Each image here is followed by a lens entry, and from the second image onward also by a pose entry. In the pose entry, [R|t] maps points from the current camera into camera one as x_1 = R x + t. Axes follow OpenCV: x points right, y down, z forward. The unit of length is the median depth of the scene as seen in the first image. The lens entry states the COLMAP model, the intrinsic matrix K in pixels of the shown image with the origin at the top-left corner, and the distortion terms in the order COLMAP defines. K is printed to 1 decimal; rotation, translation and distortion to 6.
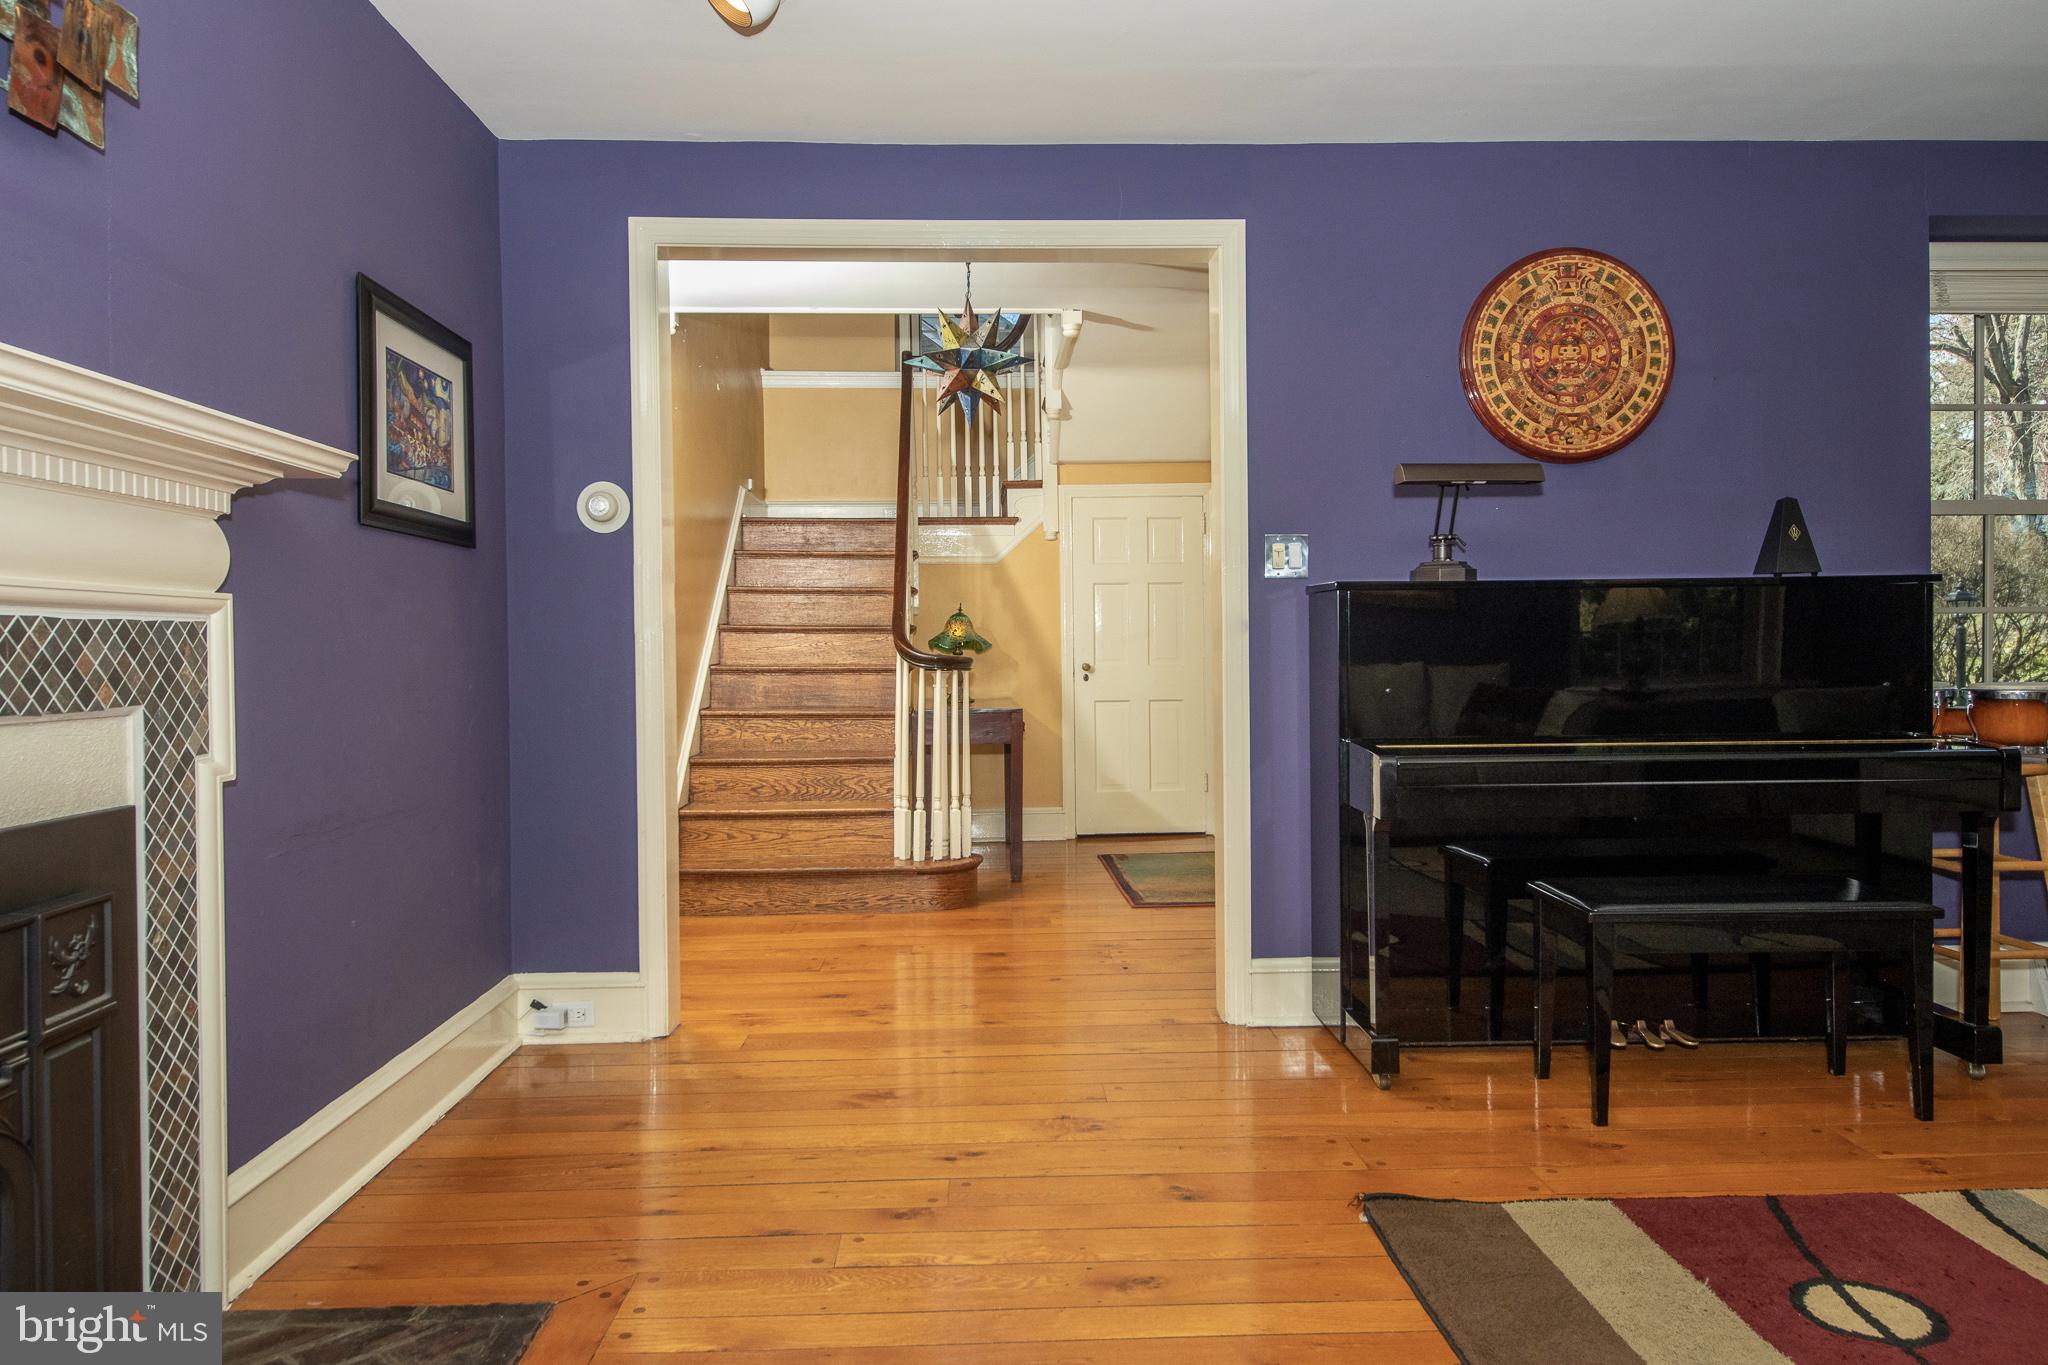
lens RADIAL K [[1287.7, 0, 1026.6], [0, 1287.7, 671.7], [0, 0, 1]] dist [0.003948, 0.001885]
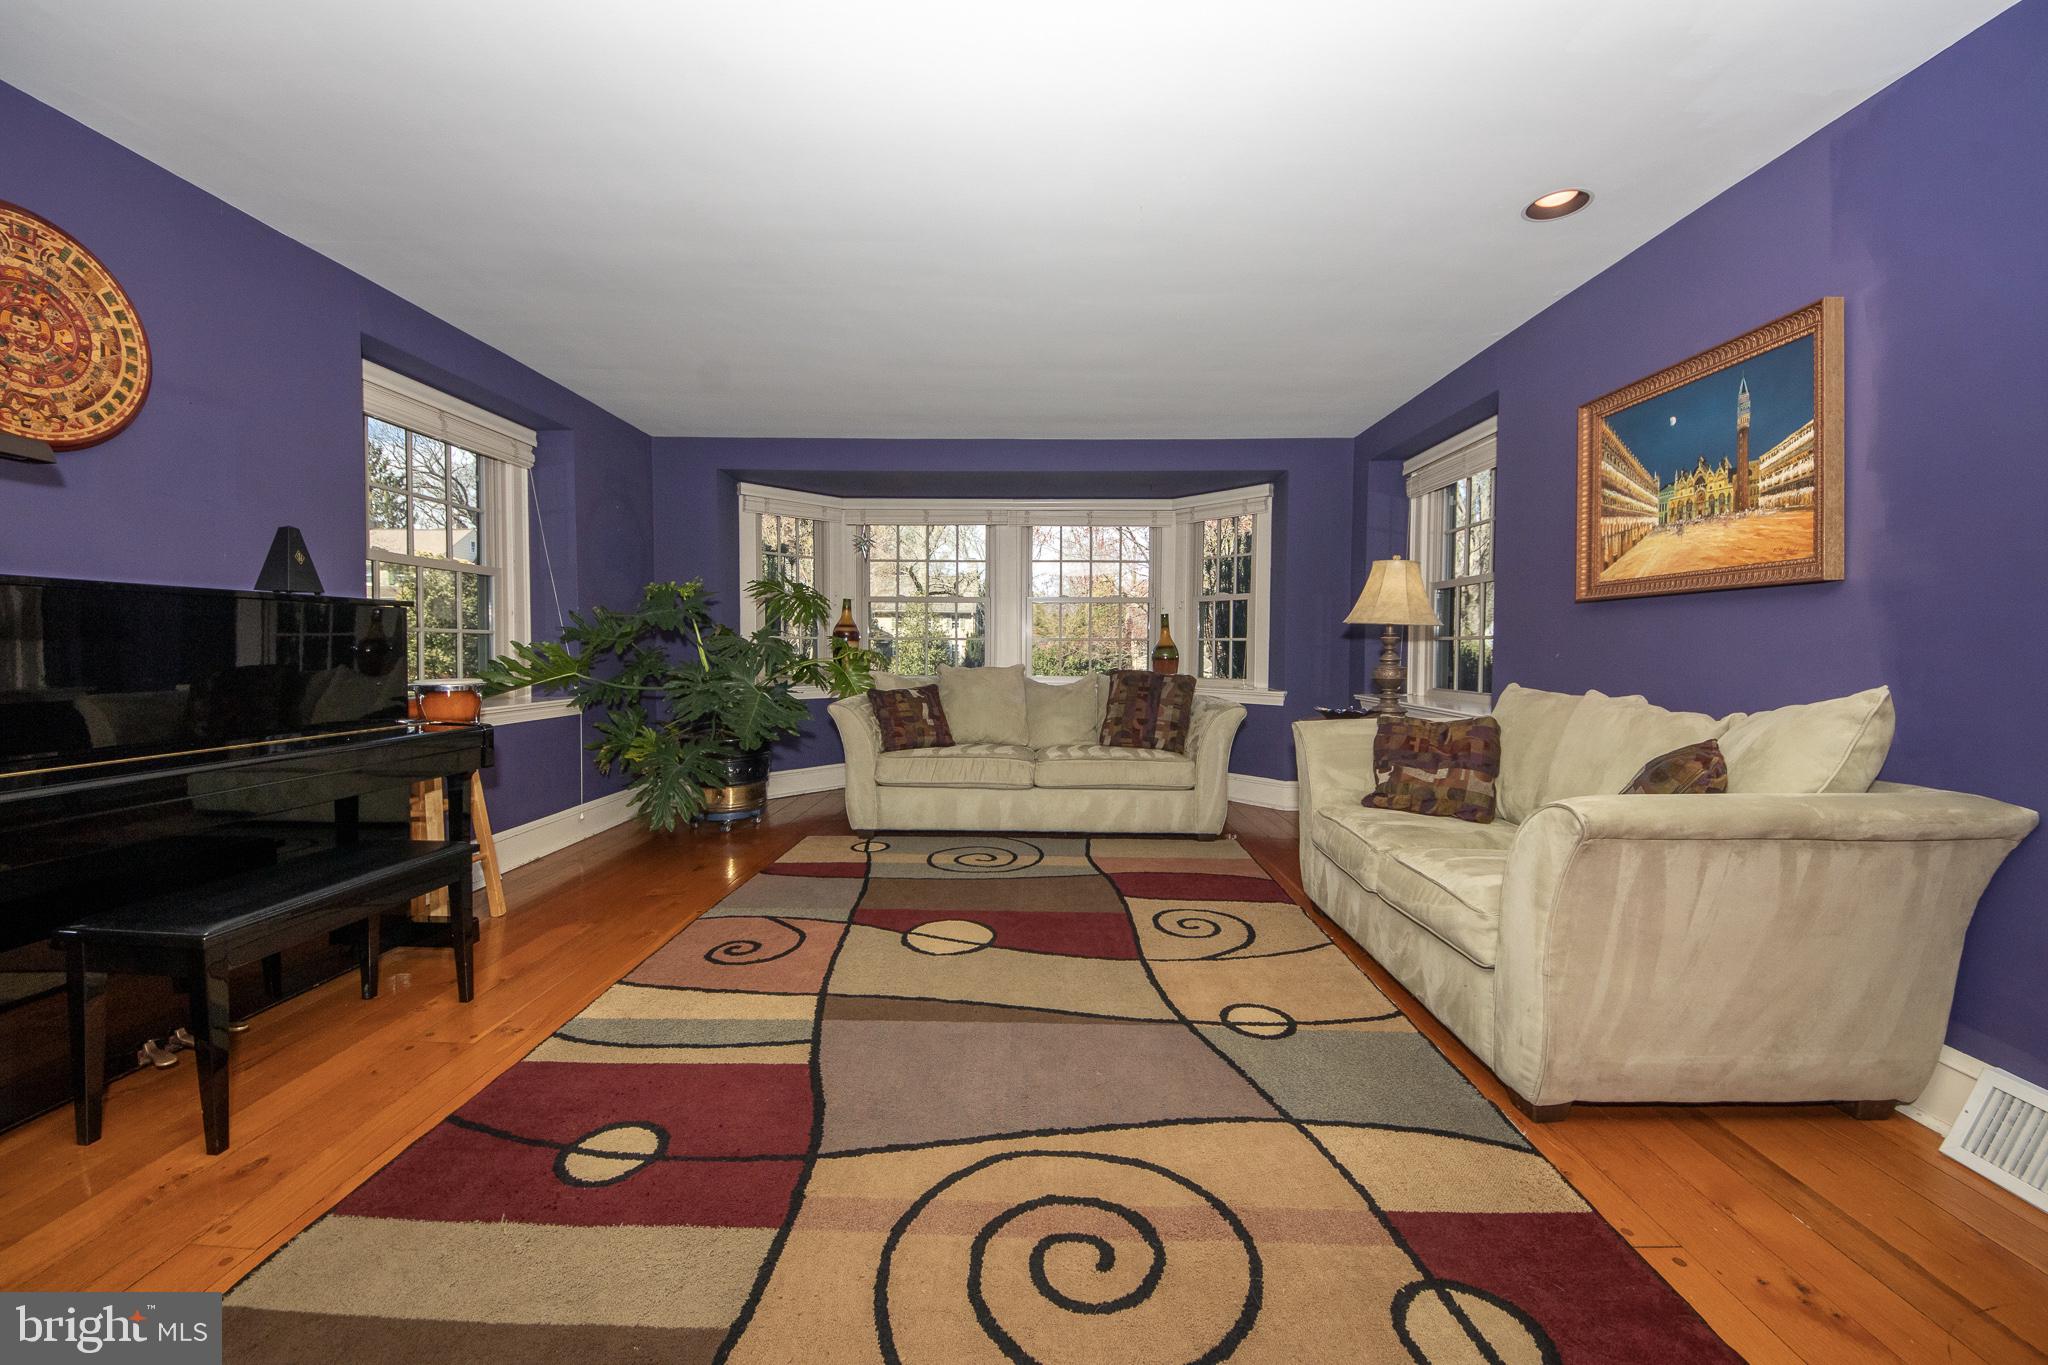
lens RADIAL K [[769.8, 0, 1029.3], [0, 769.8, 665.9], [0, 0, 1]] dist [-0.023492, -0.000657]
pose [[0.032488, -0.017574, 0.999318, -0.065413], [0.008649, 0.999813, 0.017301, -0.013984], [-0.999435, 0.008081, 0.032634, 0.289807]]
